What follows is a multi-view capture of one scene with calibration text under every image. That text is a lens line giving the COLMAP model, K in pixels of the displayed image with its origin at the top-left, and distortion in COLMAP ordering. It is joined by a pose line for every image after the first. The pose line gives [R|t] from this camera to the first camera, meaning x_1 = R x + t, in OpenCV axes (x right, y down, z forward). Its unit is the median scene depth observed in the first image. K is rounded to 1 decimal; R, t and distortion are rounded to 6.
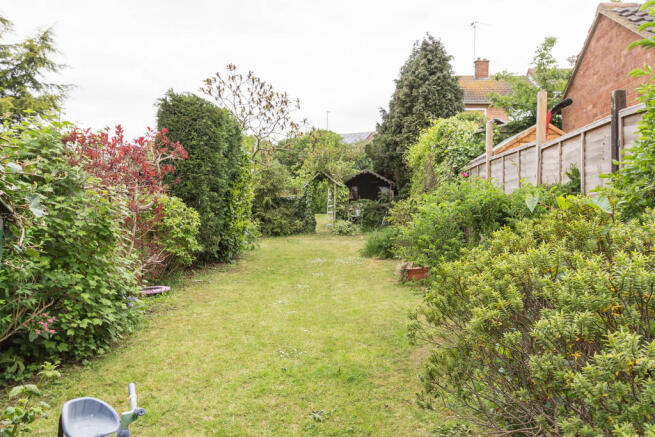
lens RADIAL K [[515.4, 0, 327.3], [0, 515.4, 218.1], [0, 0, 1]] dist [-0.003919, -0.000765]
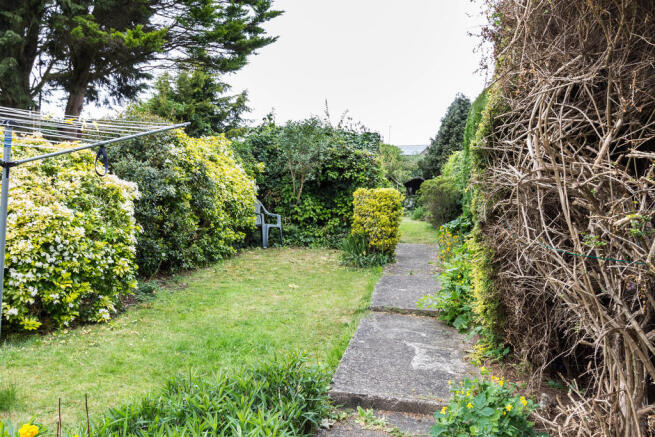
lens RADIAL K [[515.4, 0, 328.0], [0, 515.4, 218.8], [0, 0, 1]] dist [-0.003919, -0.000765]
pose [[0.992994, 0.064243, -0.099178, -0.033864], [-0.065331, 0.997833, -0.007760, 0.066736], [0.098465, 0.014185, 0.995039, -0.603190]]
